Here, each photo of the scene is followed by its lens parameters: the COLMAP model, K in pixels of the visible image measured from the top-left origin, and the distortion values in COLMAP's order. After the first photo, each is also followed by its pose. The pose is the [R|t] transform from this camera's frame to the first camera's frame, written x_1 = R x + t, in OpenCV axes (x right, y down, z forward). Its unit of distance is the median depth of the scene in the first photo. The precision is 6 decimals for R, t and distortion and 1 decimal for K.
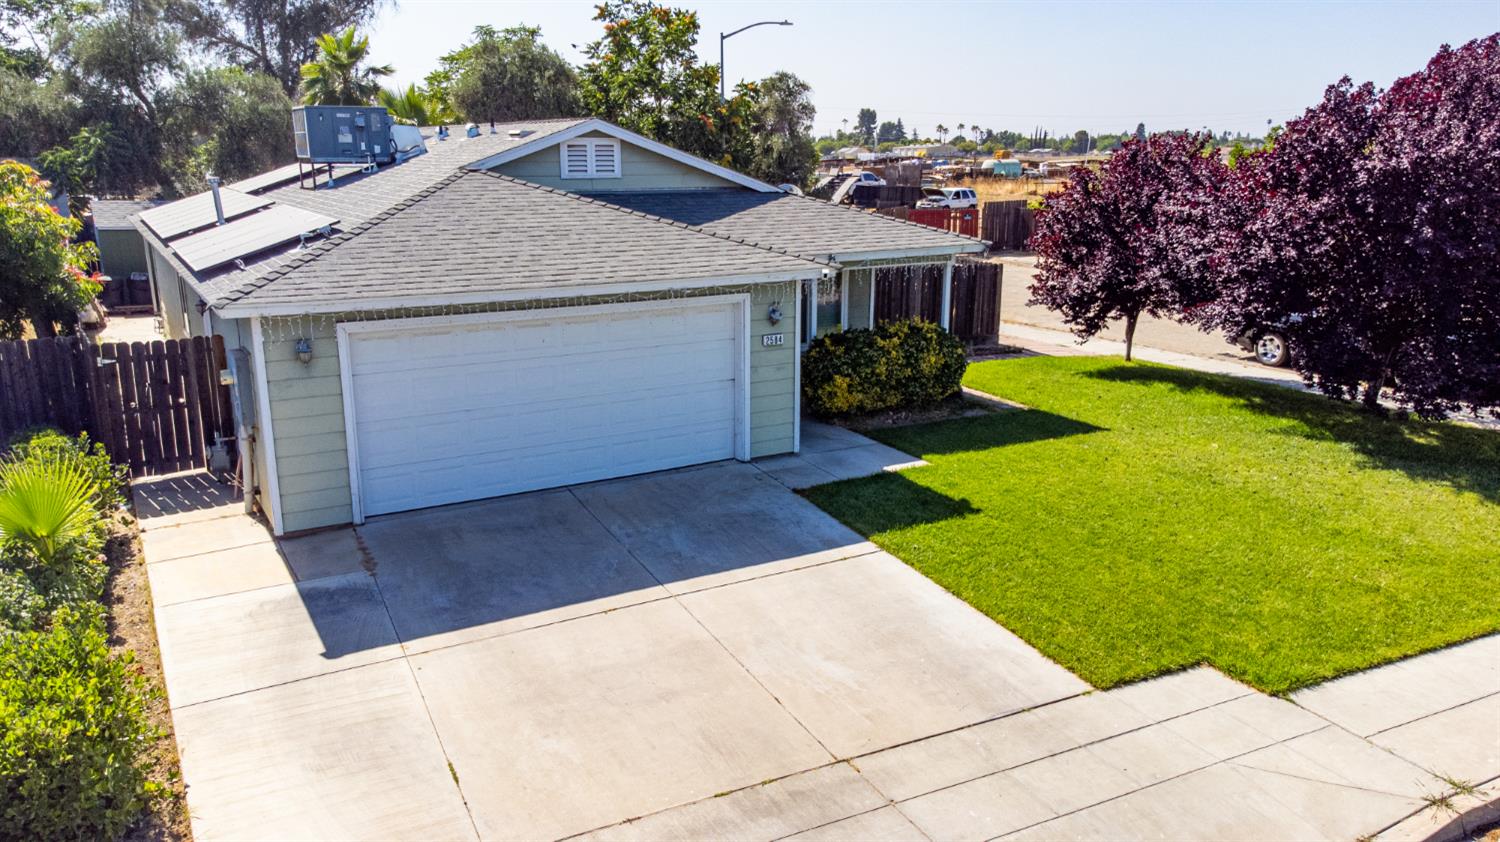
lens RADIAL K [[1046.6, 0, 750.0], [0, 1046.6, 421.0], [0, 0, 1]] dist [0.073323, 0.000516]
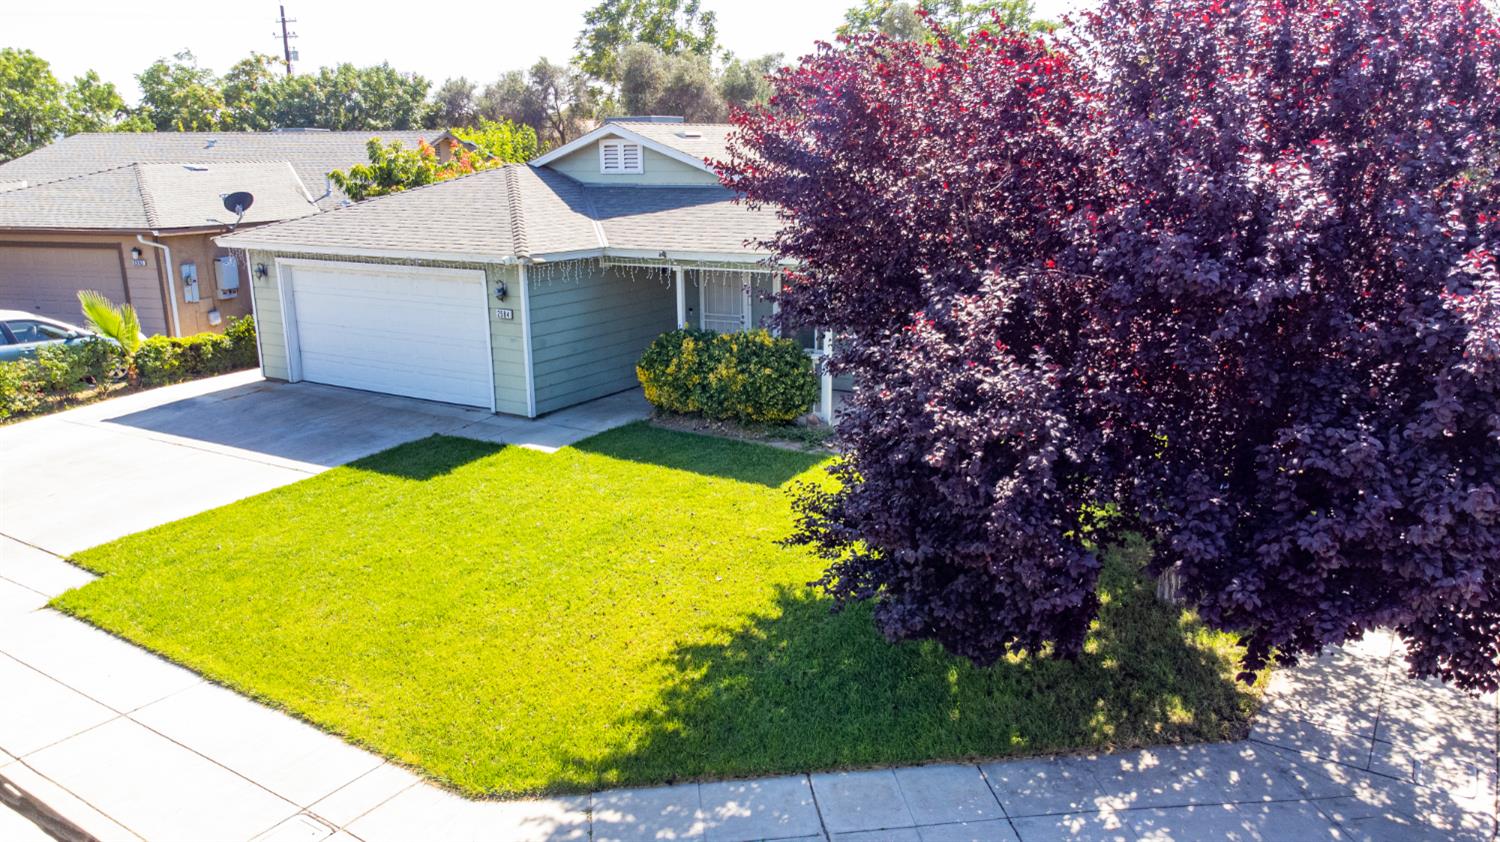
lens RADIAL K [[1046.6, 0, 750.0], [0, 1046.6, 421.0], [0, 0, 1]] dist [0.073323, 0.000516]
pose [[0.488469, 0.213373, -0.846091, 1.298073], [-0.201991, 0.970954, 0.128248, -0.184381], [0.848880, 0.108258, 0.517380, 0.702735]]
